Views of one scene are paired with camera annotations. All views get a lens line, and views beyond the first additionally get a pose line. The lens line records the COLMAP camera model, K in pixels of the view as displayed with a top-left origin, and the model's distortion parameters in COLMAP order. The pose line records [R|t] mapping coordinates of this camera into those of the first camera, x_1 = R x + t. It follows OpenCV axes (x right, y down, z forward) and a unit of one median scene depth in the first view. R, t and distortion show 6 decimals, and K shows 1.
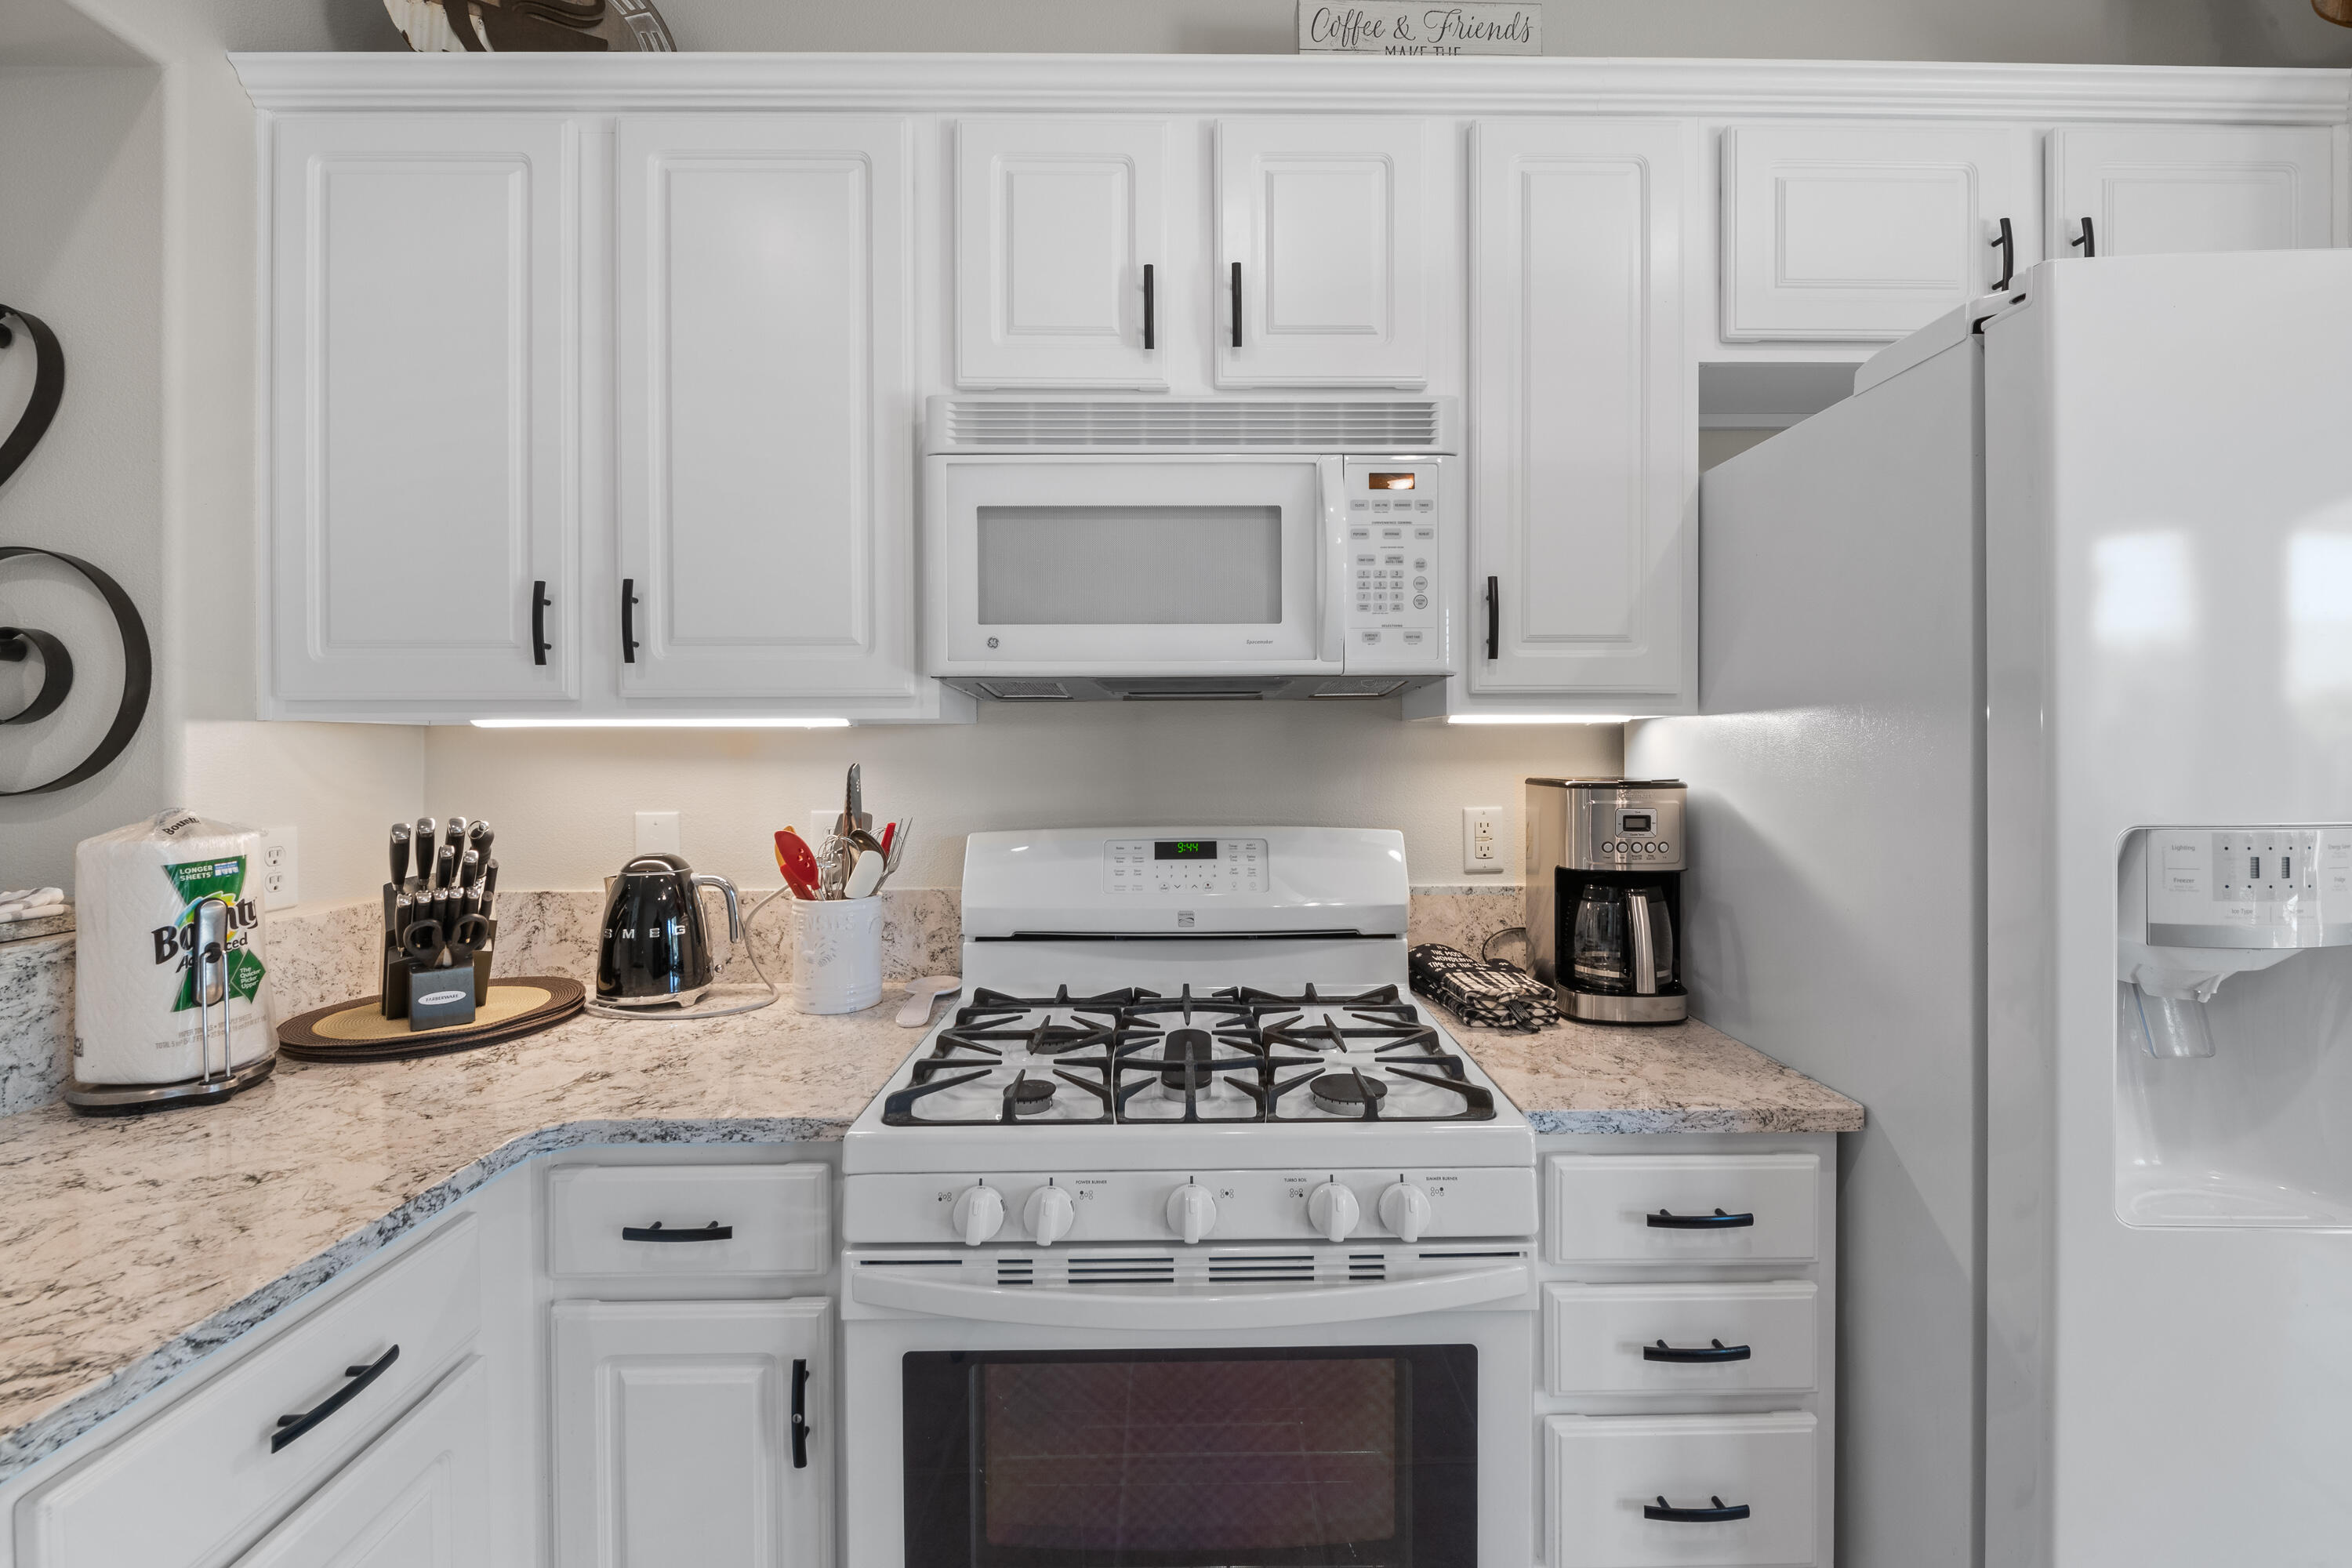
lens RADIAL K [[954.1, 0, 1191.8], [0, 954.1, 745.6], [0, 0, 1]] dist [-0.010452, -0.000324]
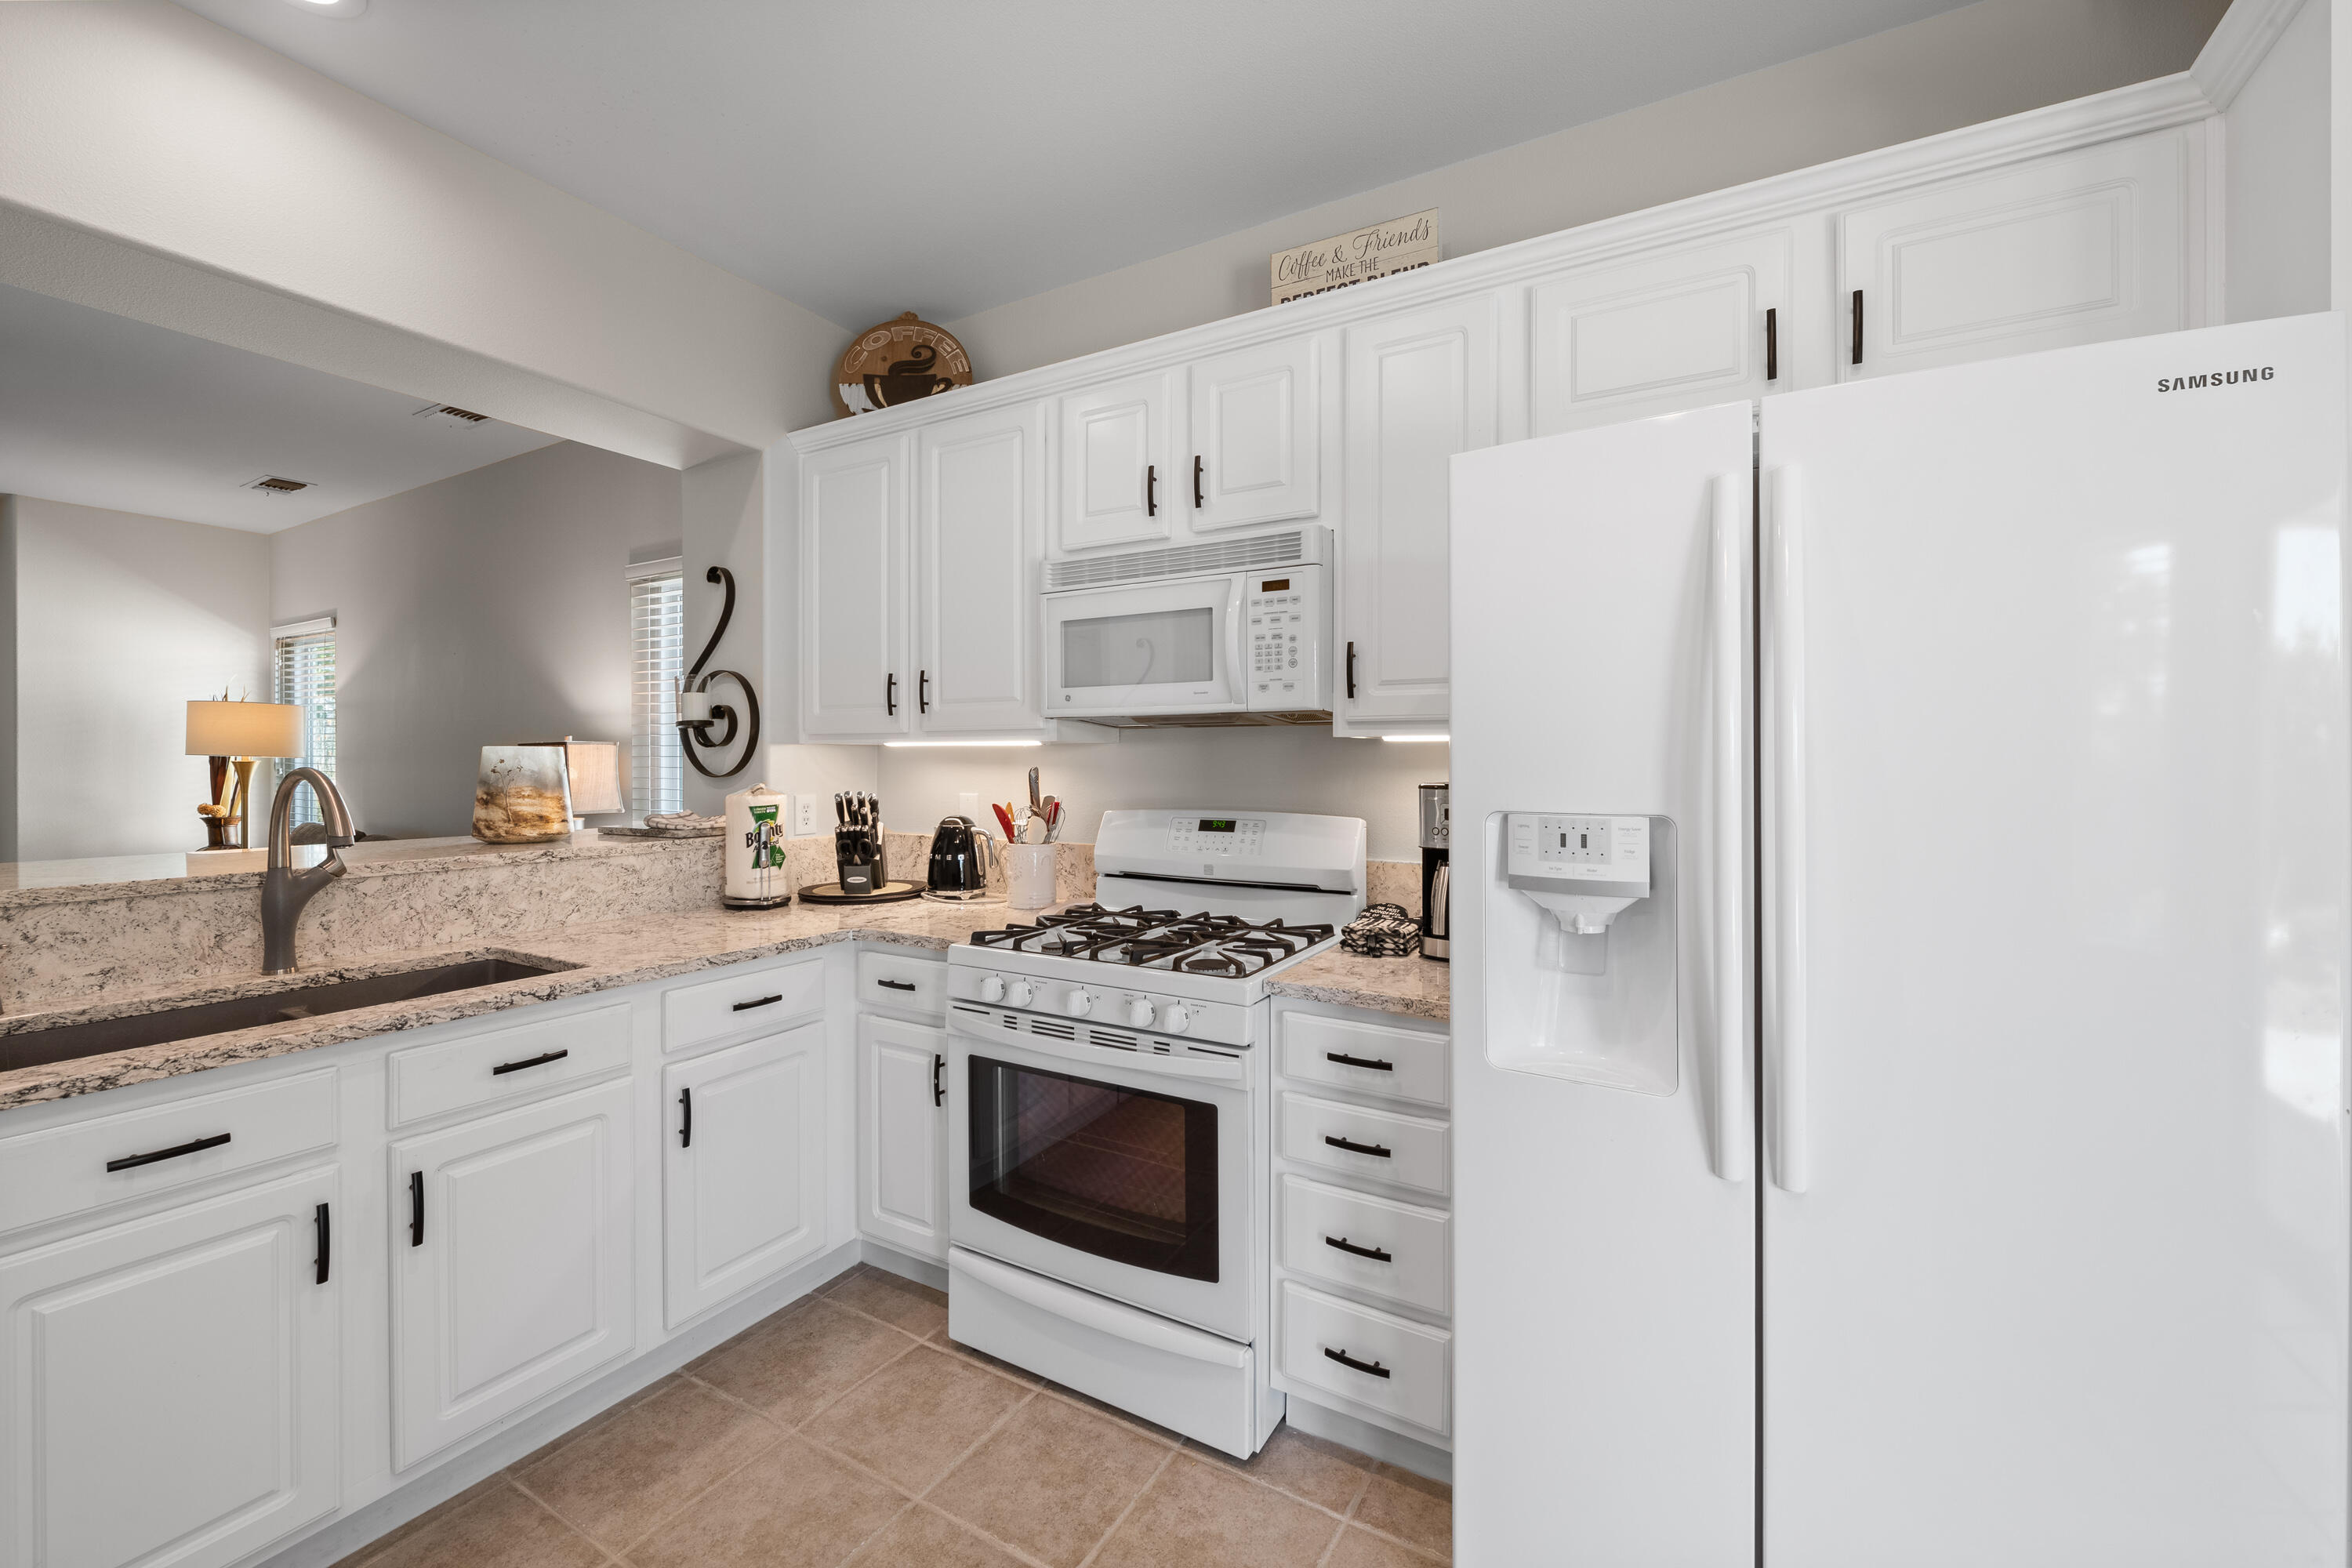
lens RADIAL K [[934.6, 0, 1177.0], [0, 934.6, 754.1], [0, 0, 1]] dist [-0.015531, -0.000507]
pose [[0.858156, 0.001357, -0.513387, 0.842943], [-0.001993, 0.999998, -0.000688, -0.004060], [0.513385, 0.001613, 0.858157, -0.373452]]
